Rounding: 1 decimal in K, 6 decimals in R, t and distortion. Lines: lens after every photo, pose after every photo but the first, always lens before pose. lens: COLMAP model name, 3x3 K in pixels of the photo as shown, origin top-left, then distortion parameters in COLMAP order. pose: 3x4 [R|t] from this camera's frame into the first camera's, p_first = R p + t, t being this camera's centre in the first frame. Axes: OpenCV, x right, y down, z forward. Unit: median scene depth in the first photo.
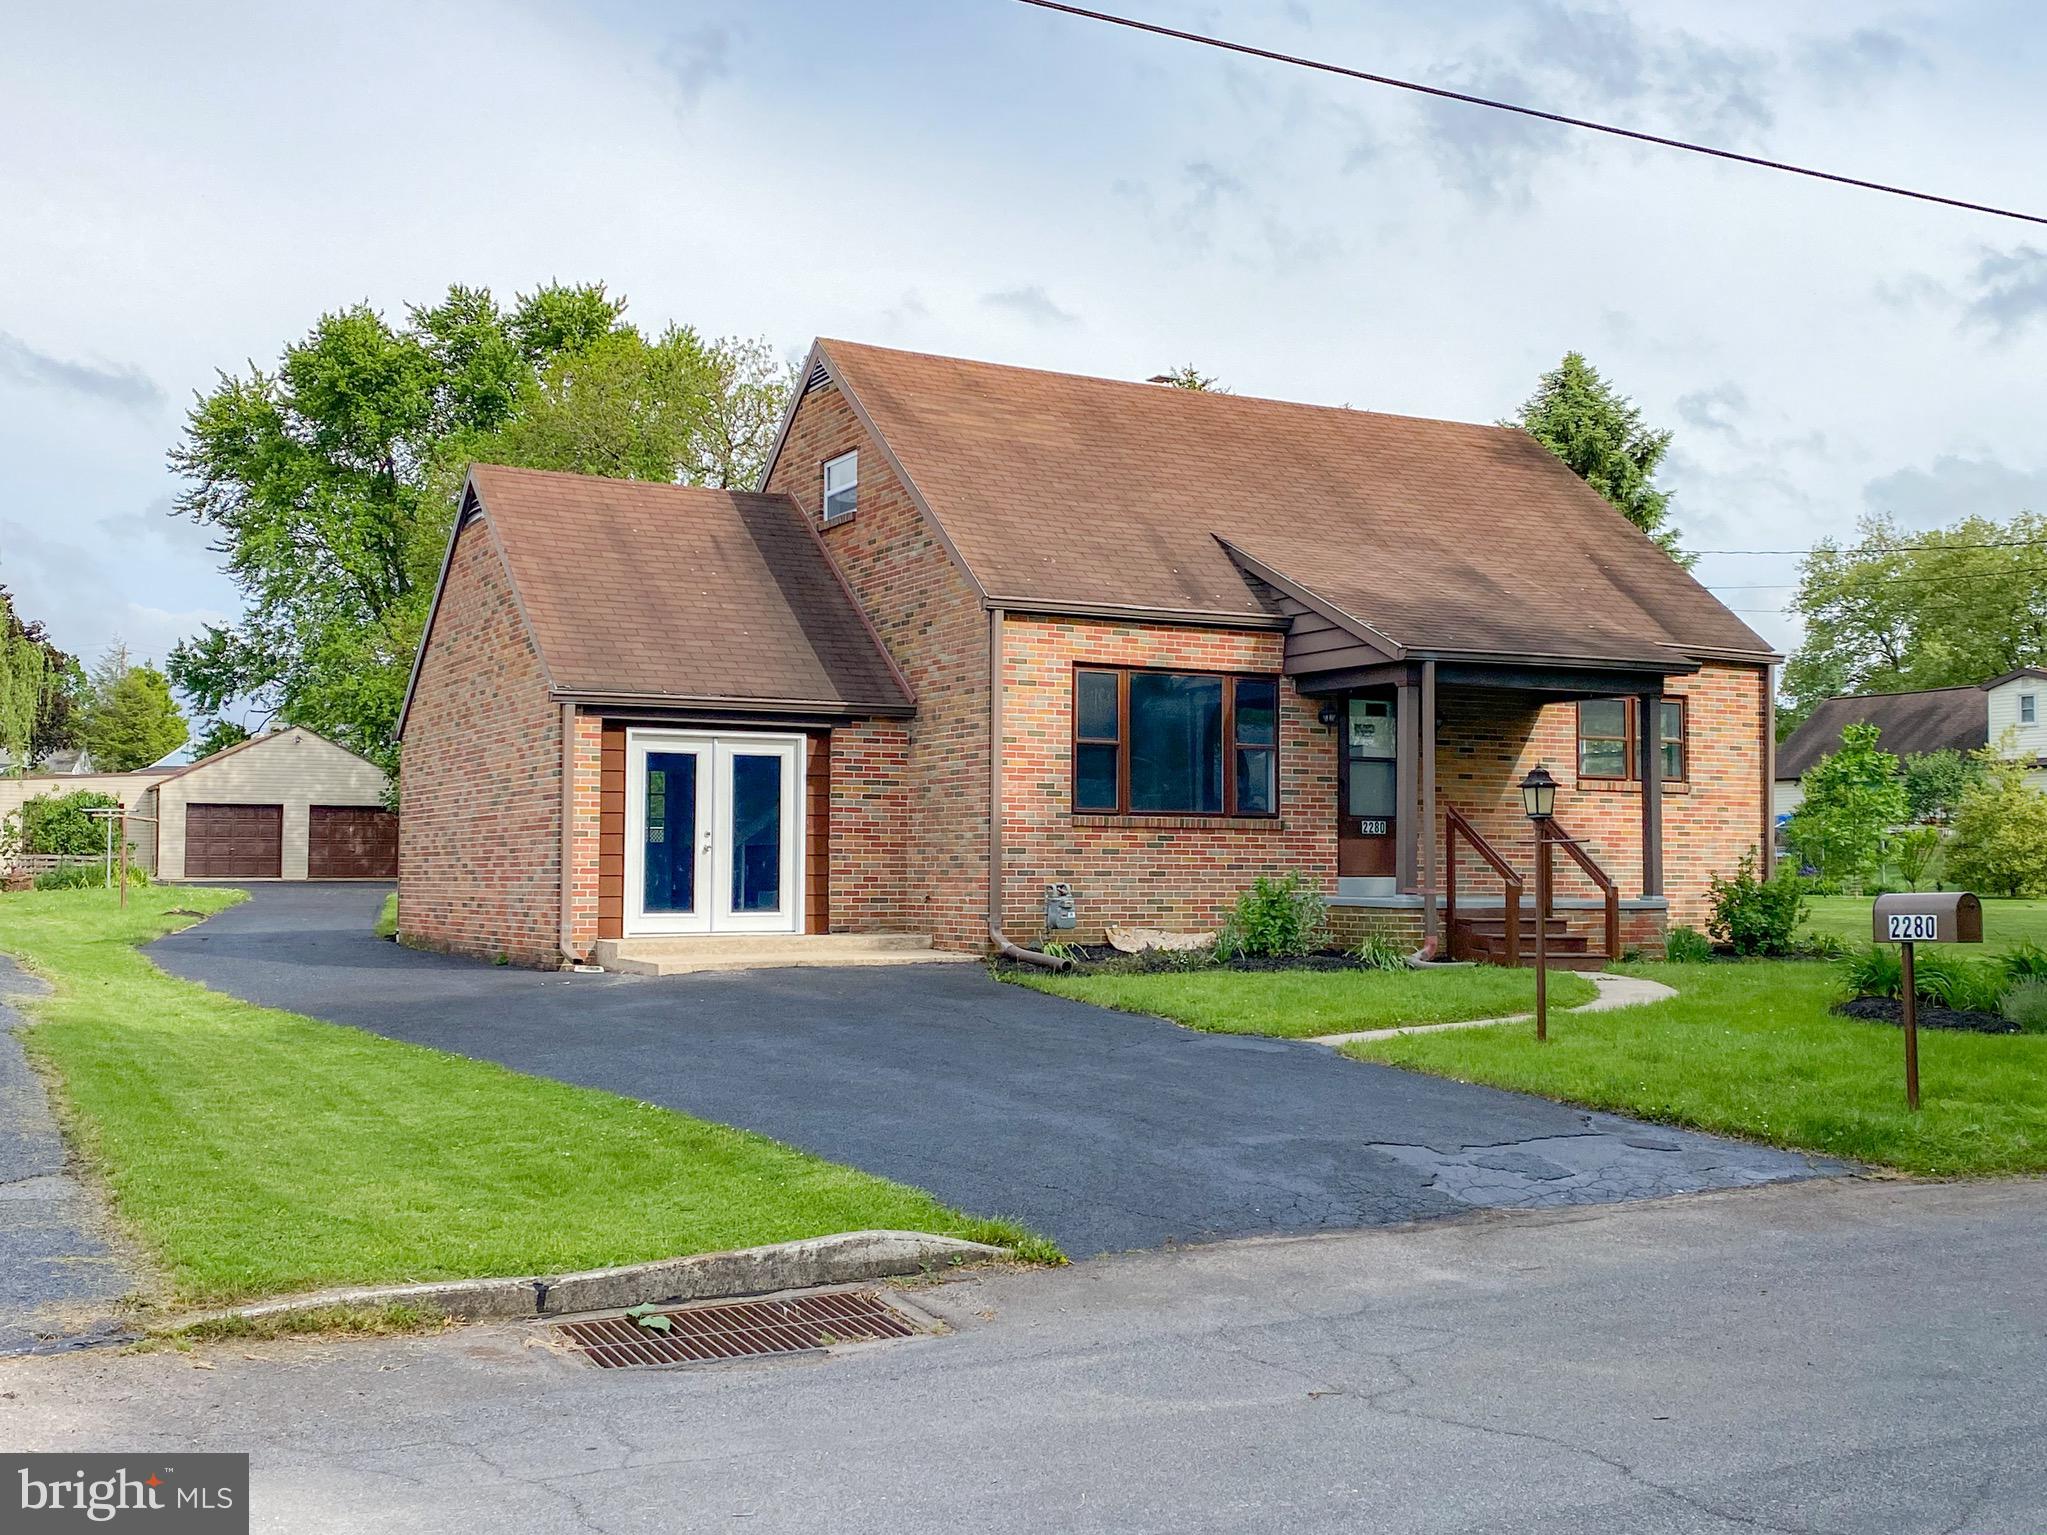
lens RADIAL K [[2143.2, 0, 1023.5], [0, 2143.2, 767.5], [0, 0, 1]] dist [0.219122, -0.839435]
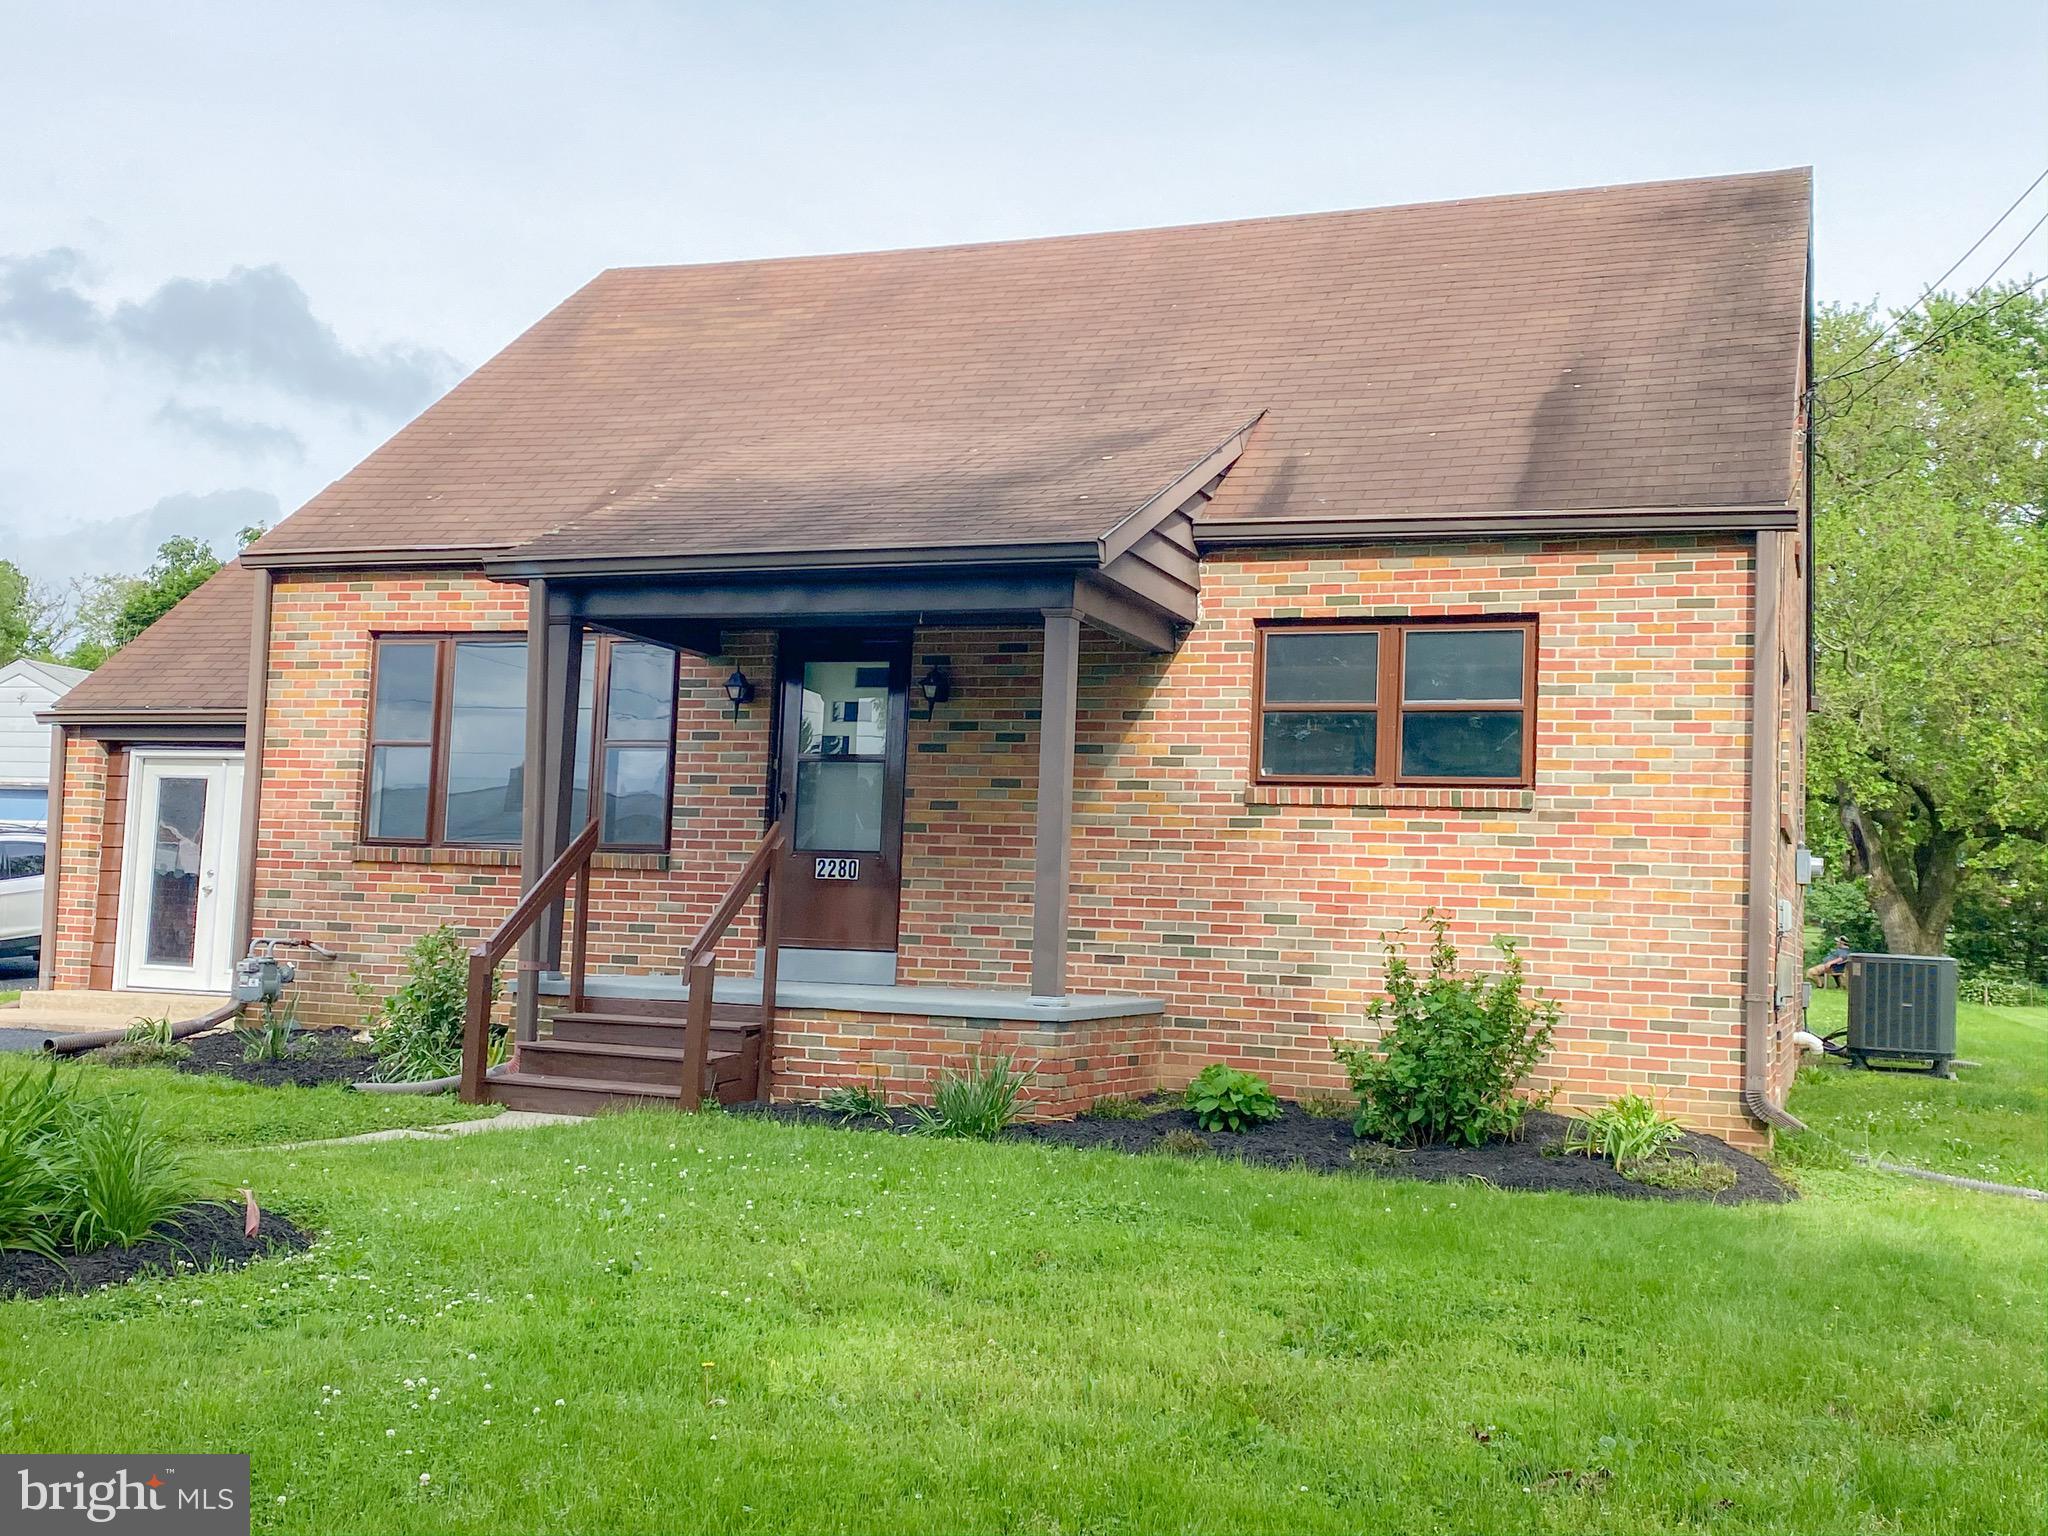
lens RADIAL K [[2144.2, 0, 1024.0], [0, 2144.2, 768.0], [0, 0, 1]] dist [0.219122, -0.839435]
pose [[0.649390, -0.036649, -0.759572, 0.701108], [-0.000692, 0.998809, -0.048783, 0.030715], [0.760455, 0.032205, 0.648591, 0.683782]]
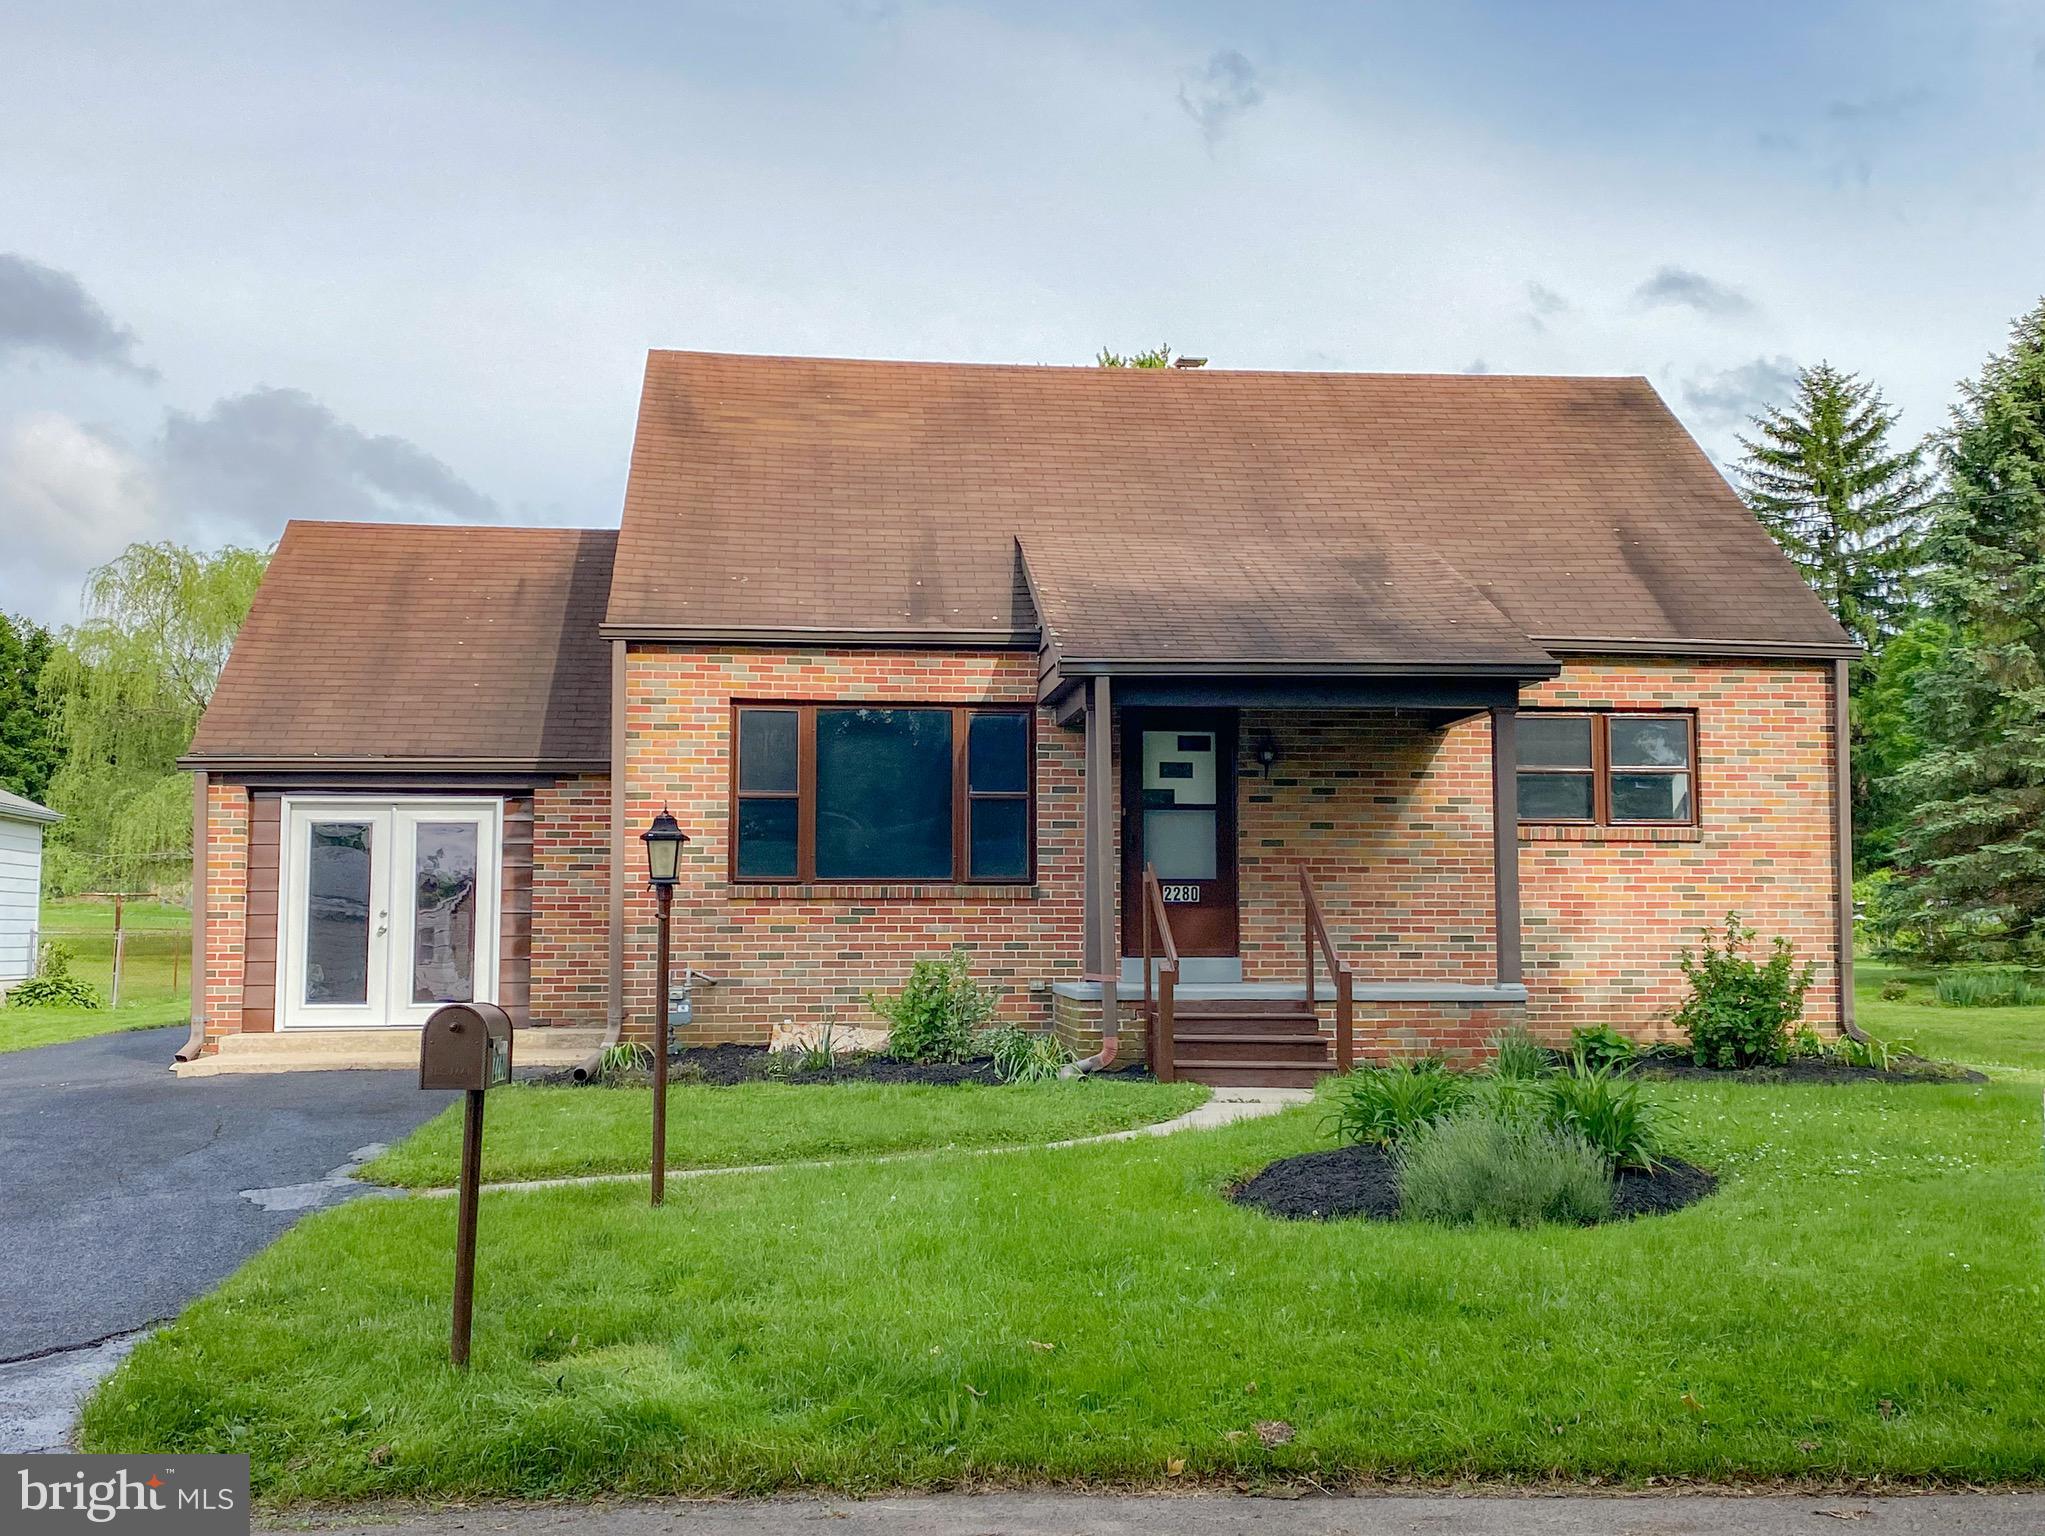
lens RADIAL K [[2141.1, 0, 1022.5], [0, 2141.1, 768.0], [0, 0, 1]] dist [0.219122, -0.839435]
pose [[0.926253, -0.035571, -0.375220, 0.427508], [0.023692, 0.999063, -0.036225, 0.009621], [0.376156, 0.024664, 0.926228, 0.272360]]
